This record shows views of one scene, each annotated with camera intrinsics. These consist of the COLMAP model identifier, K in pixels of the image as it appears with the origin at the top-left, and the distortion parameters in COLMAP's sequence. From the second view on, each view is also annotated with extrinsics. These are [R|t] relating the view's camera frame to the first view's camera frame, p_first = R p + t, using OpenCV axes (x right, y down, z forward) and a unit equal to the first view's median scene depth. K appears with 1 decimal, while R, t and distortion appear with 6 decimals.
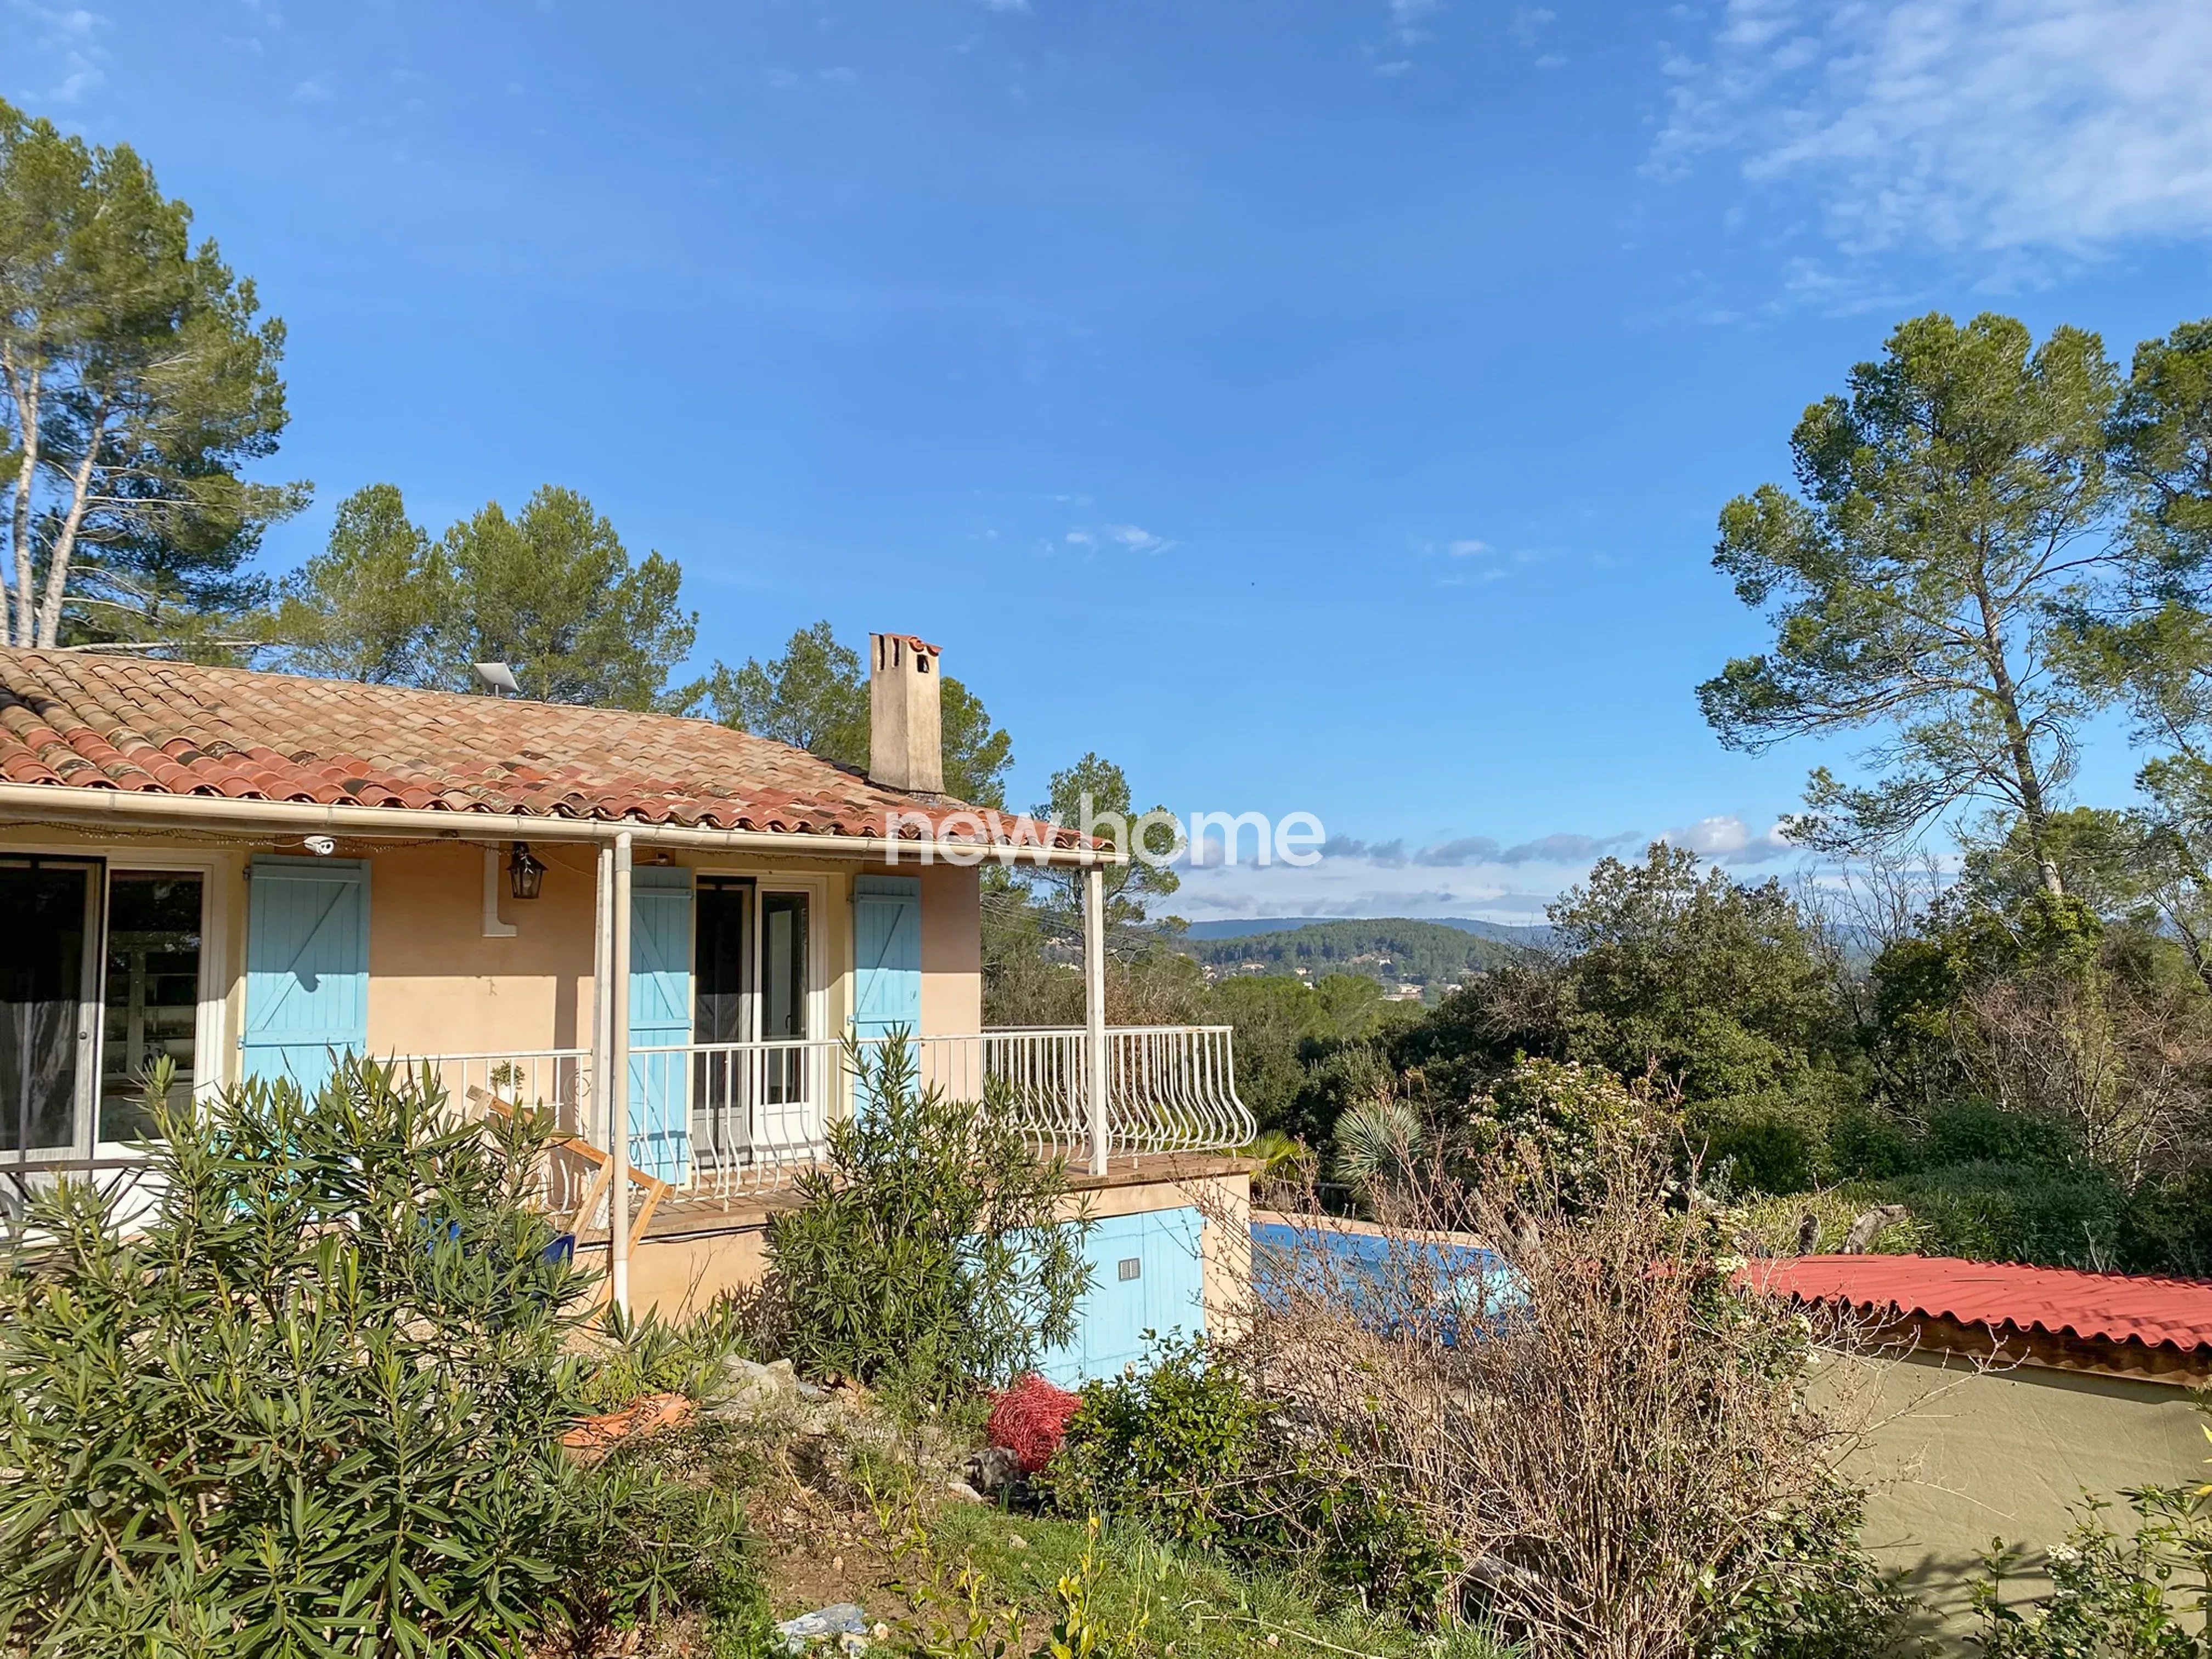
lens RADIAL K [[1604.2, 0, 1111.6], [0, 1604.2, 839.2], [0, 0, 1]] dist [0.005225, -0.019984]
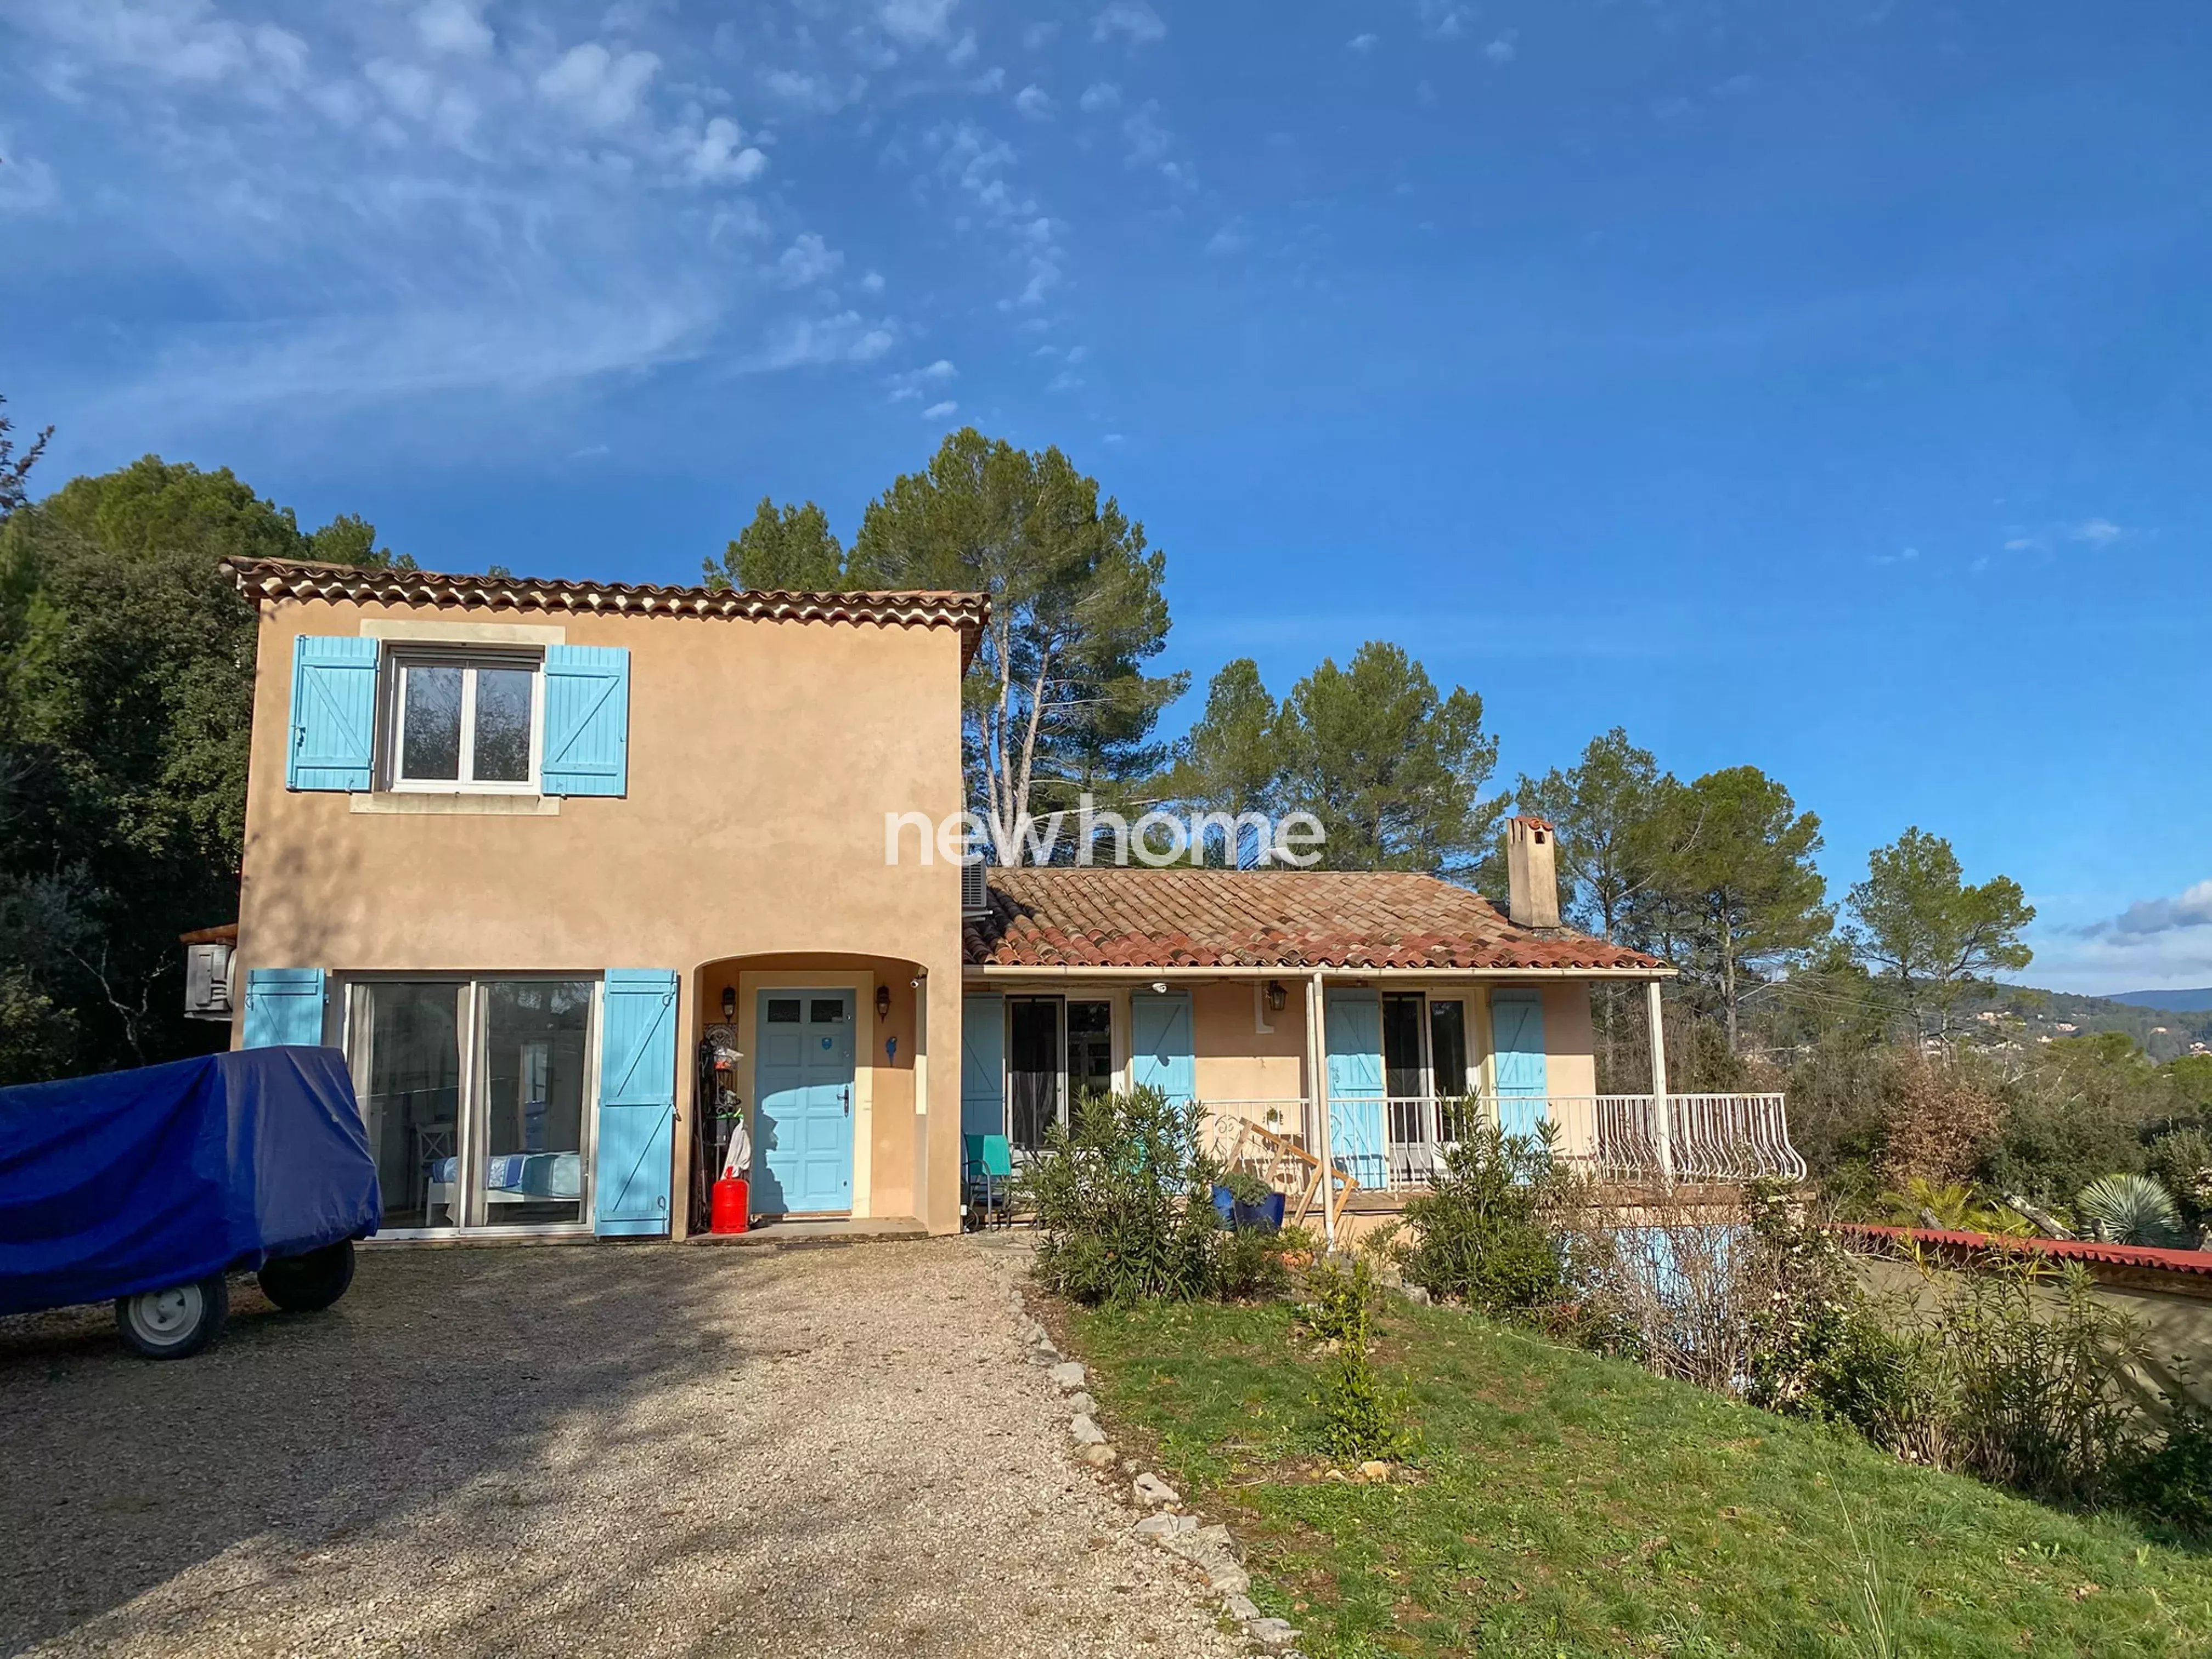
lens RADIAL K [[1604.2, 0, 1108.4], [0, 1604.2, 830.6], [0, 0, 1]] dist [0.005225, -0.019984]
pose [[0.859884, -0.075073, -0.504938, 0.086583], [0.046900, 0.996562, -0.068299, -0.011124], [0.508330, 0.035048, 0.860449, -0.136299]]
